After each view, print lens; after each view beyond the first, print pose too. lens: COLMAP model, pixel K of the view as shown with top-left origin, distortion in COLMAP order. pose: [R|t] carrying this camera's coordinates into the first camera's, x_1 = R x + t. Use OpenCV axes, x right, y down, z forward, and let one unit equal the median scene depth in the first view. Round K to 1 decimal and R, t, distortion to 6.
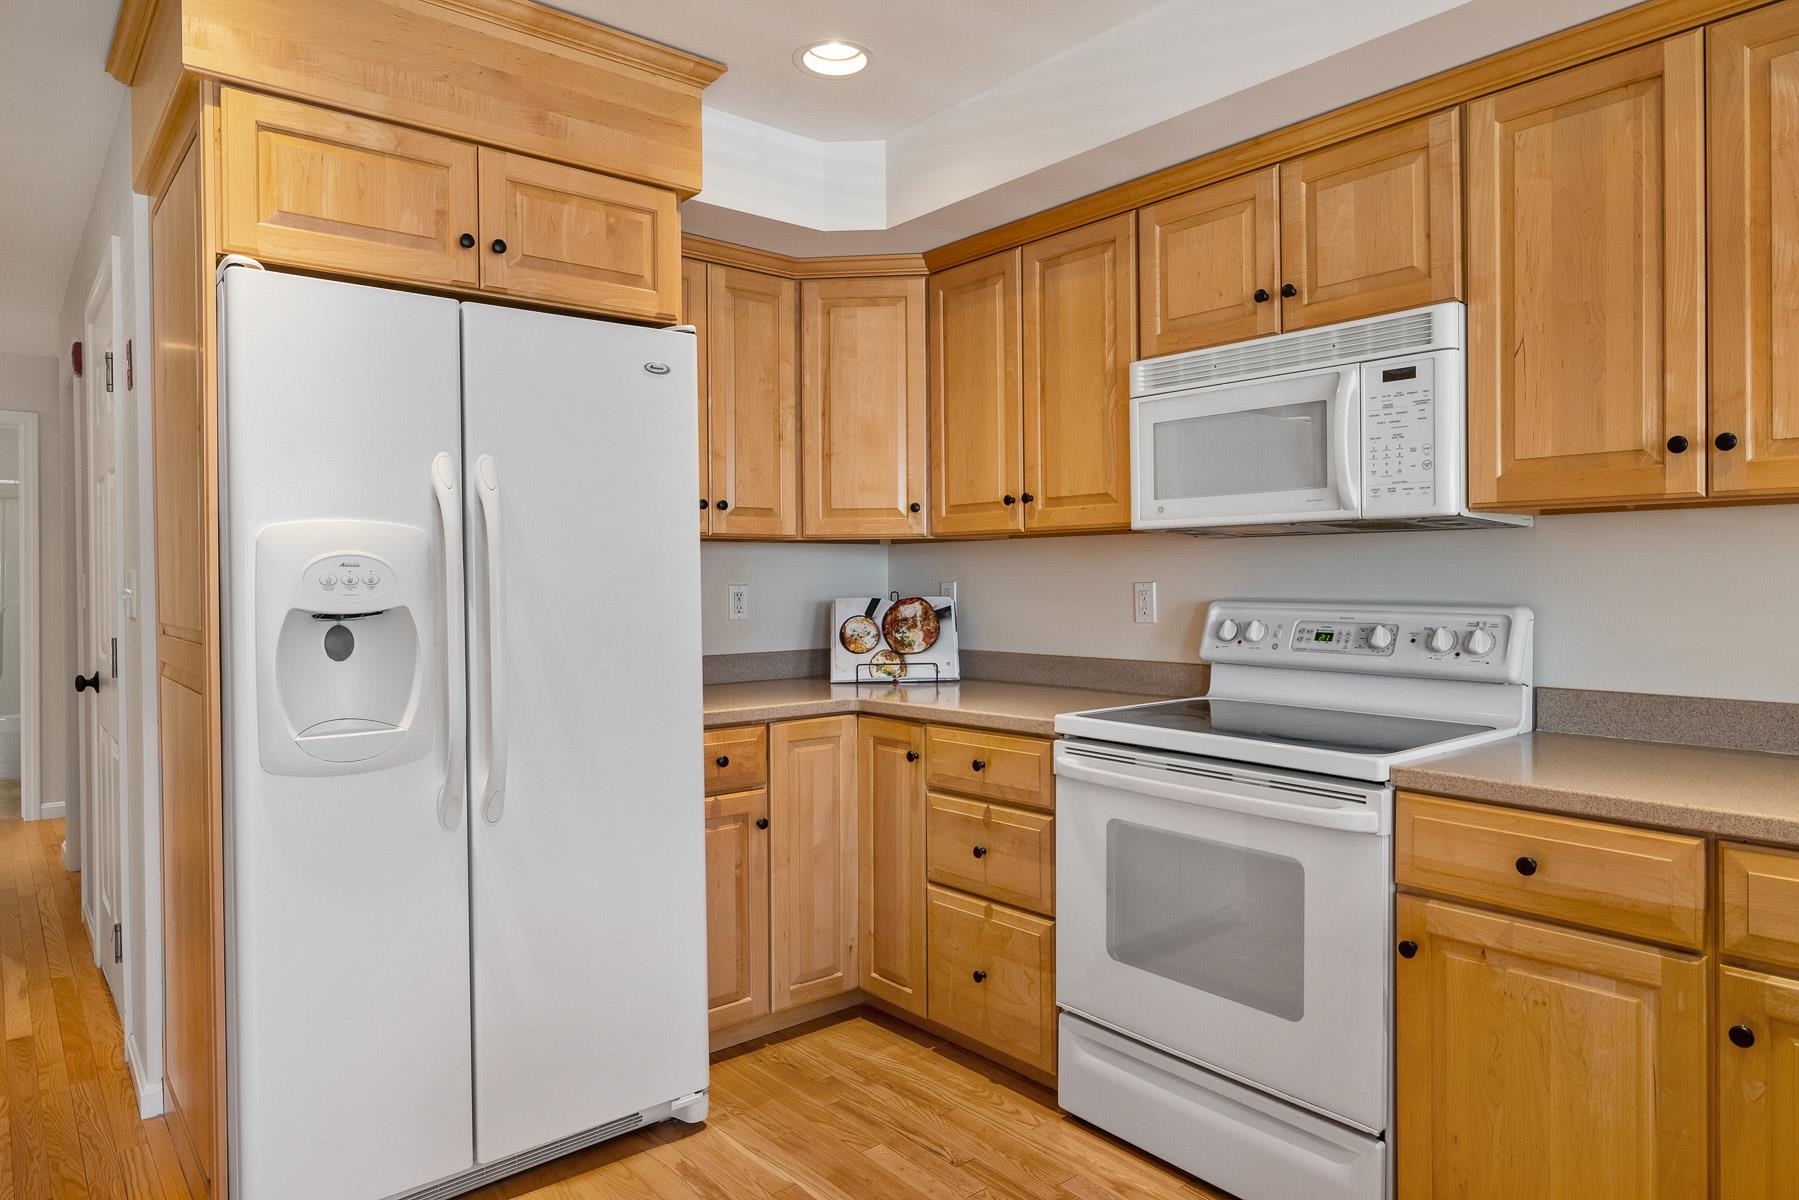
lens RADIAL K [[1118.5, 0, 893.1], [0, 1118.5, 589.6], [0, 0, 1]] dist [-0.005926, 0.001050]
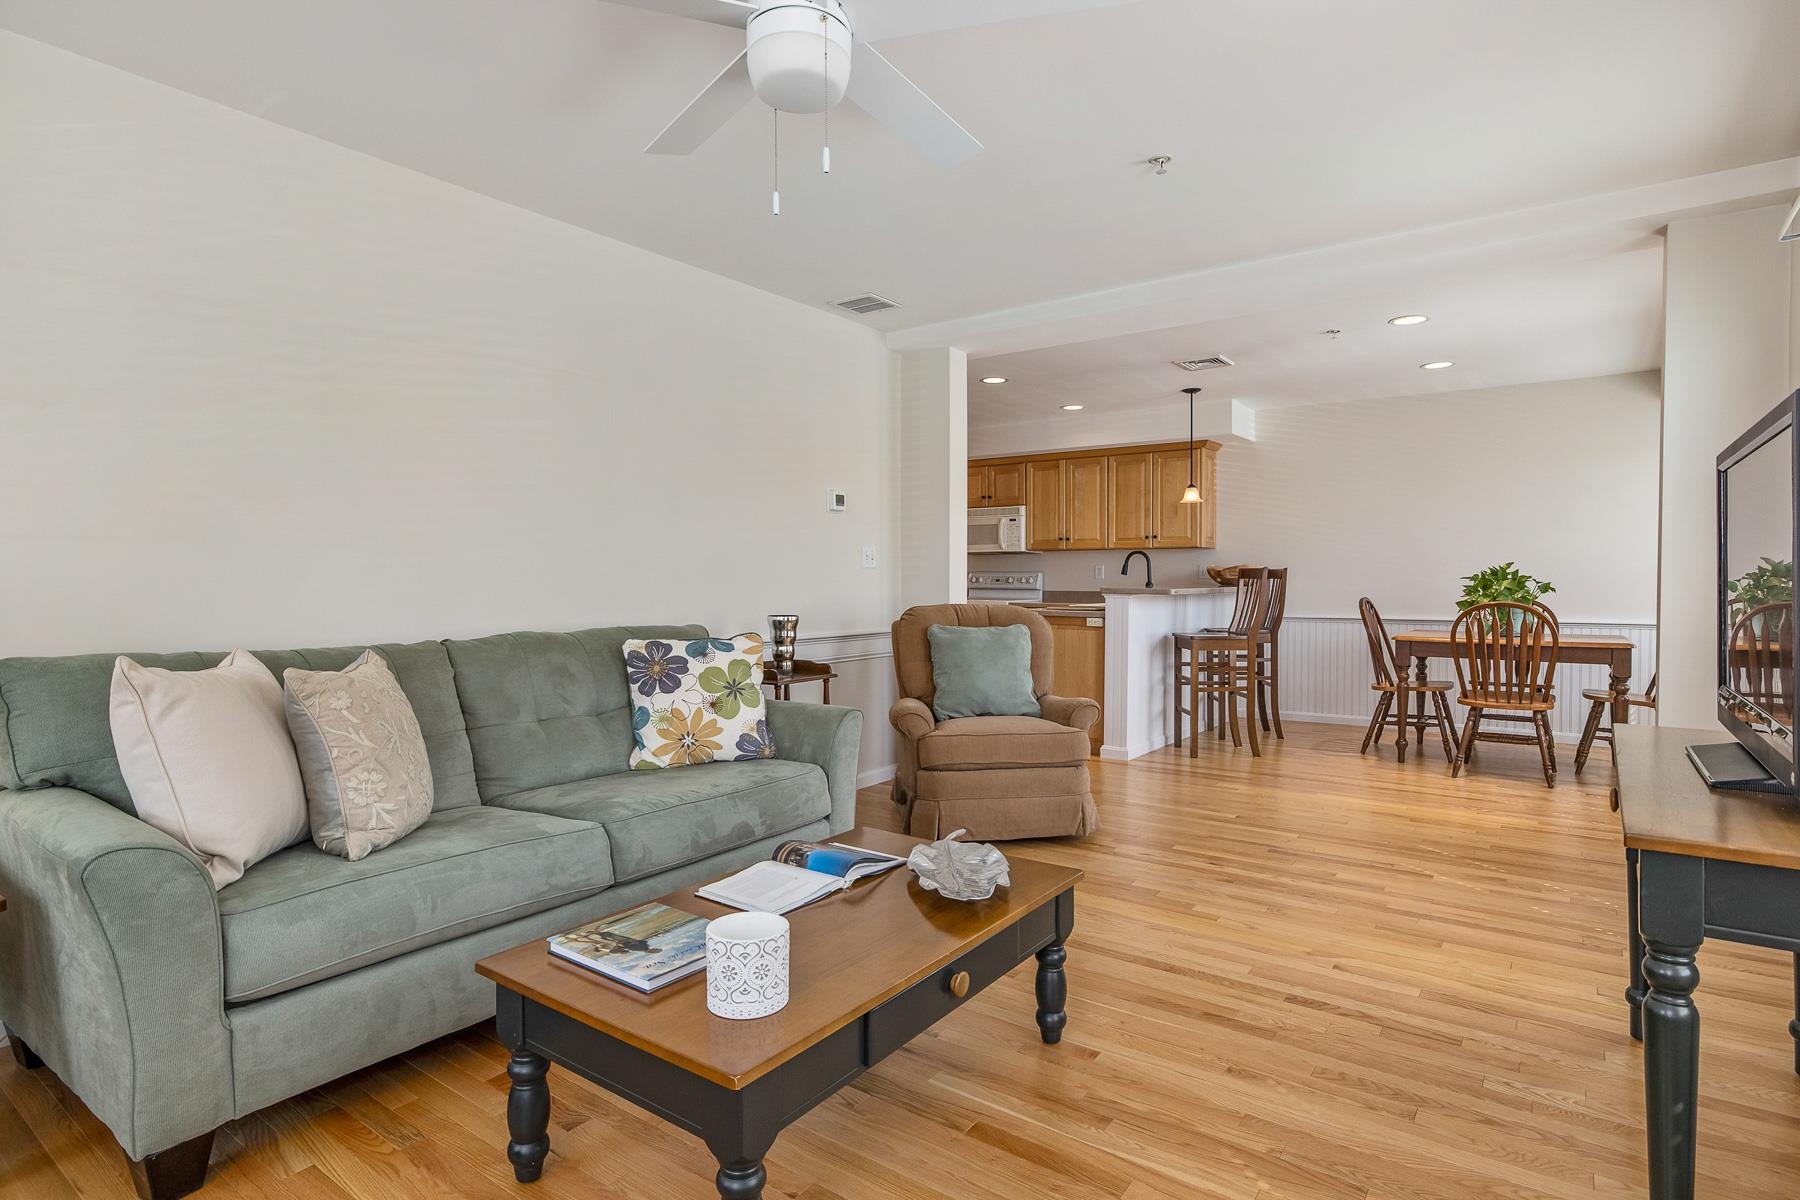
lens RADIAL K [[937.1, 0, 884.3], [0, 937.1, 596.0], [0, 0, 1]] dist [-0.005161, 0.000930]
pose [[0.972638, 0.002114, 0.232318, -0.858098], [-0.003772, 0.999970, 0.006692, 0.084501], [-0.232297, -0.007385, 0.972617, -2.362212]]
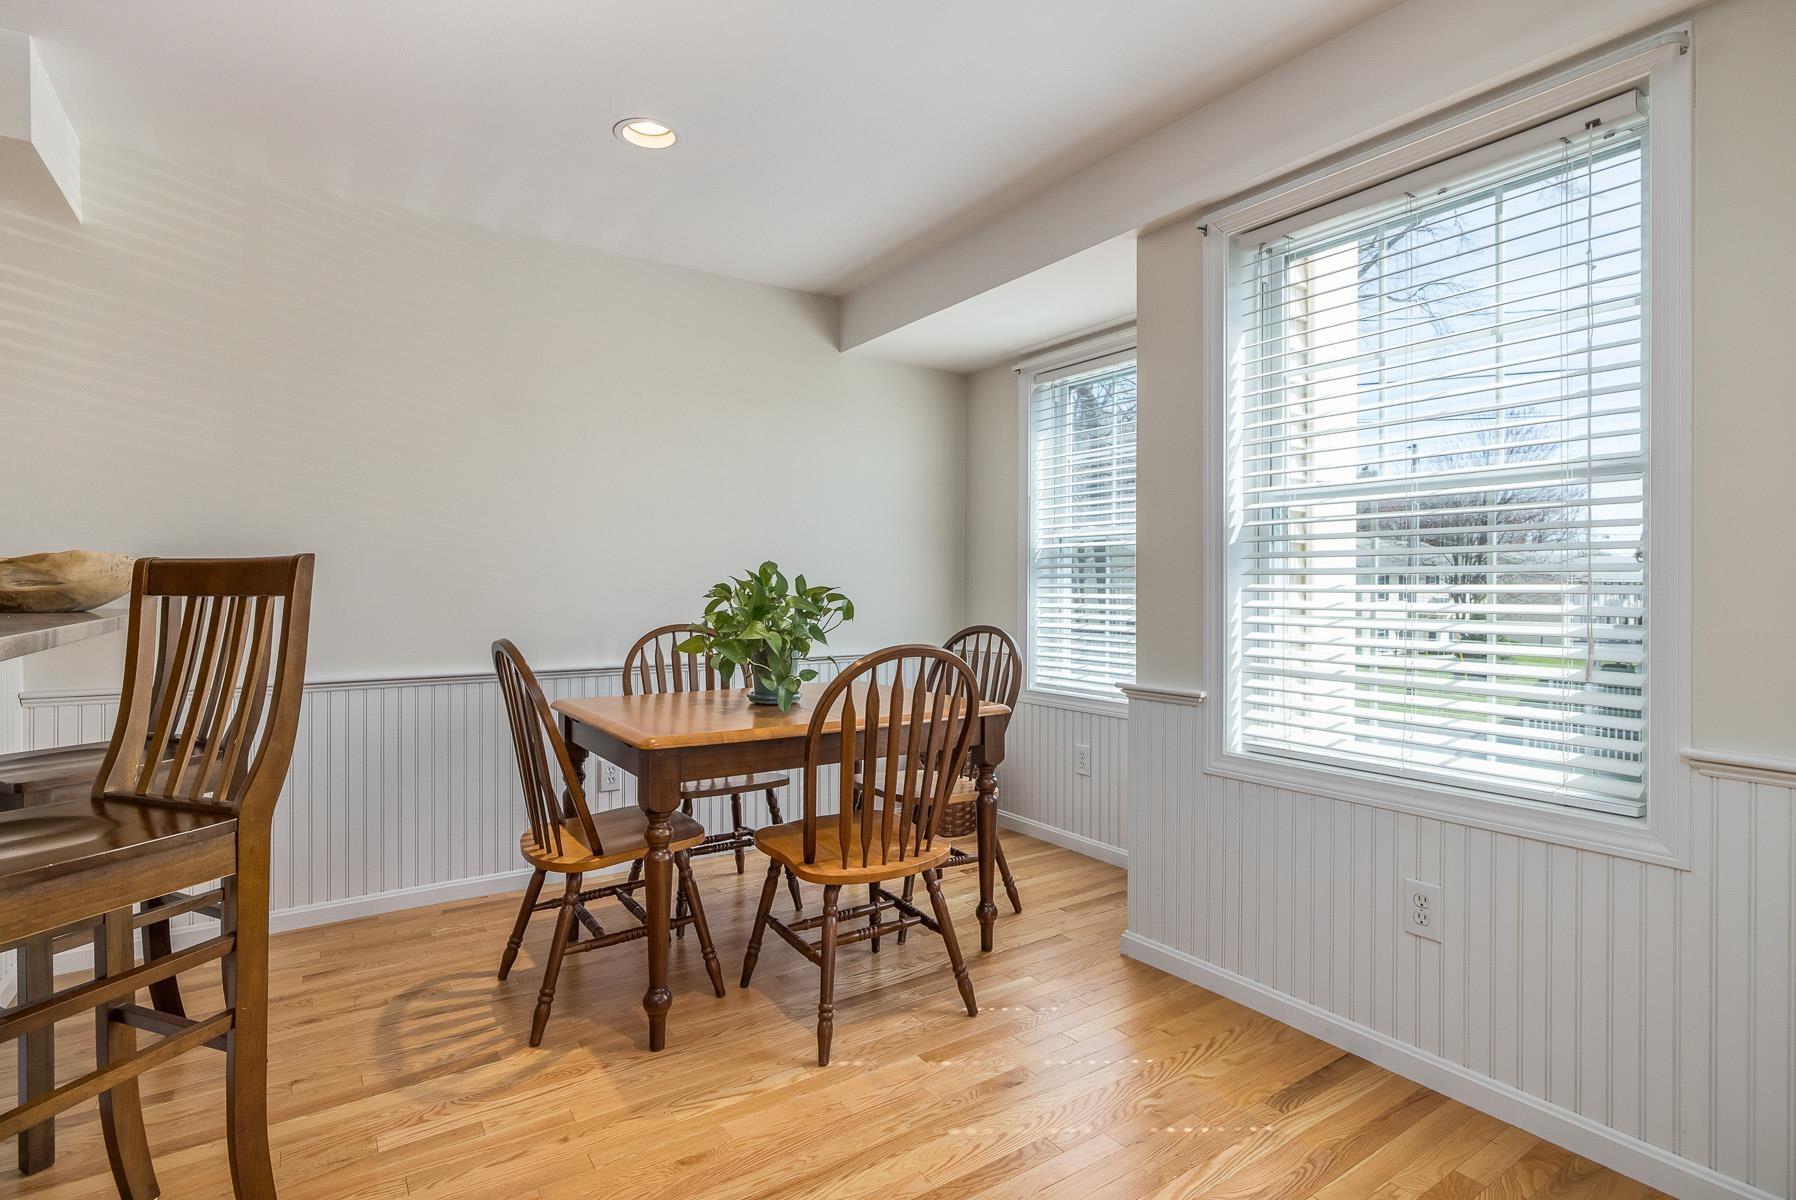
lens RADIAL K [[906.0, 0, 902.6], [0, 906.0, 591.0], [0, 0, 1]] dist [0.000928, -0.000178]
pose [[0.100270, 0.001949, 0.994958, 0.035633], [0.007453, 0.999969, -0.002710, 0.053598], [-0.994932, 0.007687, 0.100252, -0.750657]]
